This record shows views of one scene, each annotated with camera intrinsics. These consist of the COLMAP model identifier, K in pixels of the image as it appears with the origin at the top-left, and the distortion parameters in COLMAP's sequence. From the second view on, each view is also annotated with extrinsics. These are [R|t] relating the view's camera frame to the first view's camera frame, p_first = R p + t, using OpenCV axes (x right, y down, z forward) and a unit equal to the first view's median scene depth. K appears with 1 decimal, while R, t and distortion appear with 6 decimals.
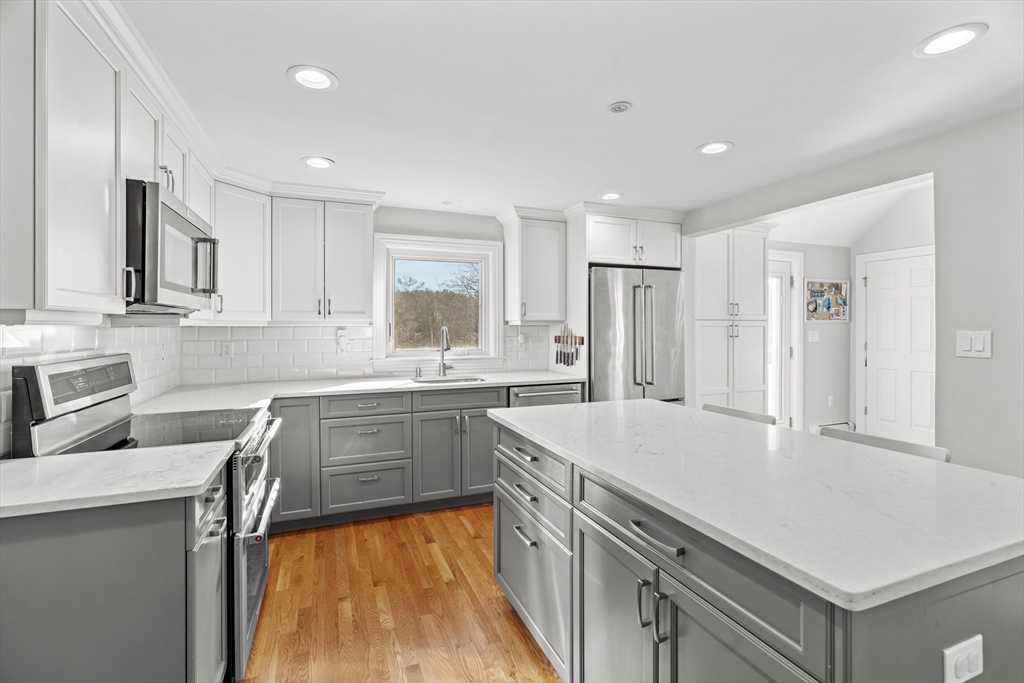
lens RADIAL K [[463.8, 0, 510.2], [0, 463.8, 326.7], [0, 0, 1]] dist [-0.000902, 0.000329]
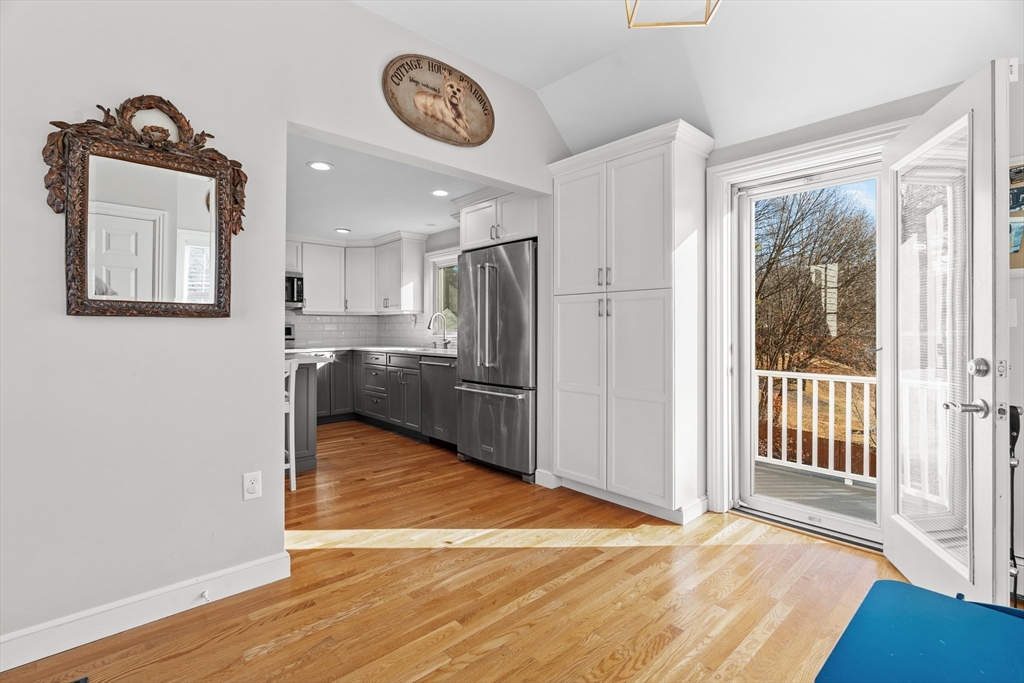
lens RADIAL K [[473.0, 0, 508.1], [0, 473.0, 327.2], [0, 0, 1]] dist [-0.001343, -0.000039]
pose [[0.346123, -0.001368, -0.938188, 1.242713], [0.003288, 0.999995, -0.000245, 0.043620], [0.938183, -0.003000, 0.346126, 0.692091]]
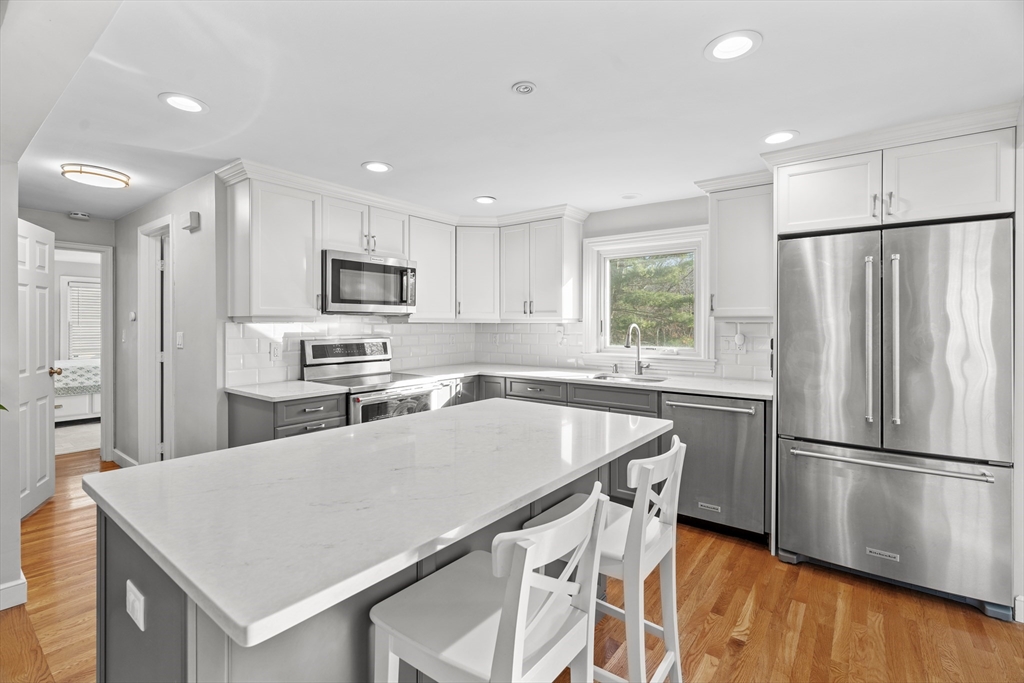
lens RADIAL K [[463.8, 0, 510.2], [0, 463.8, 326.7], [0, 0, 1]] dist [-0.000902, 0.000329]
pose [[0.515342, 0.009920, -0.856927, 0.552644], [-0.002445, 0.999946, 0.010105, -0.003130], [0.856981, -0.003112, 0.515339, 0.267460]]
